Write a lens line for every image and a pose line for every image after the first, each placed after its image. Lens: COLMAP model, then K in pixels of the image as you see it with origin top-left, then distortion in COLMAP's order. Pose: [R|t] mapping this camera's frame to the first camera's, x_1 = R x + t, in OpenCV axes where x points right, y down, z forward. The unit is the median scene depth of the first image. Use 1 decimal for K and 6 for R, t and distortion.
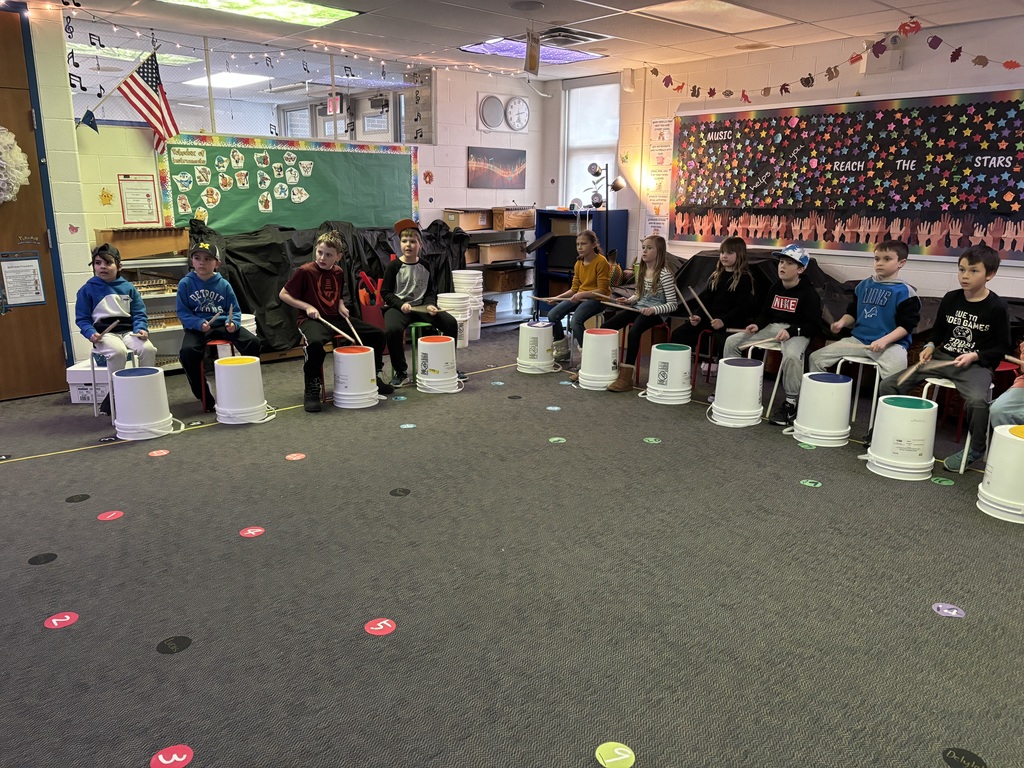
lens RADIAL K [[766.6, 0, 509.2], [0, 766.6, 382.8], [0, 0, 1]] dist [0.009190, -0.025924]
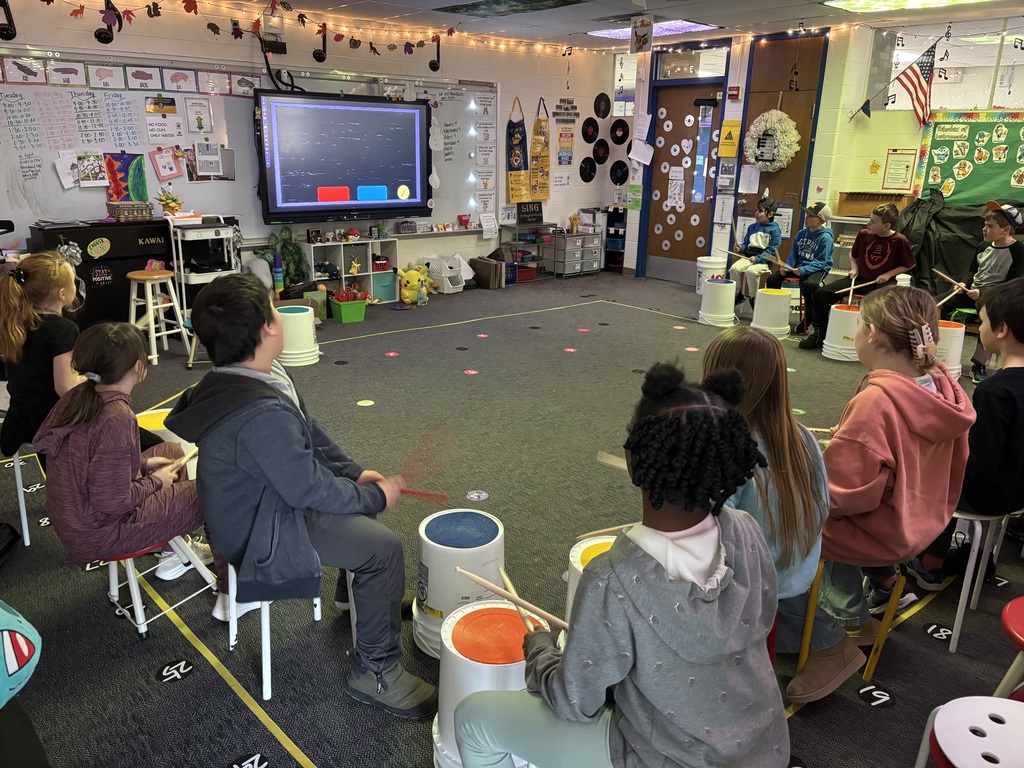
lens RADIAL K [[766.6, 0, 508.0], [0, 766.6, 386.2], [0, 0, 1]] dist [0.009190, -0.025924]
pose [[-0.006122, 0.296410, -0.955041, 0.753077], [-0.249494, 0.924403, 0.288500, -0.114404], [0.968357, 0.240043, 0.068293, 0.388385]]
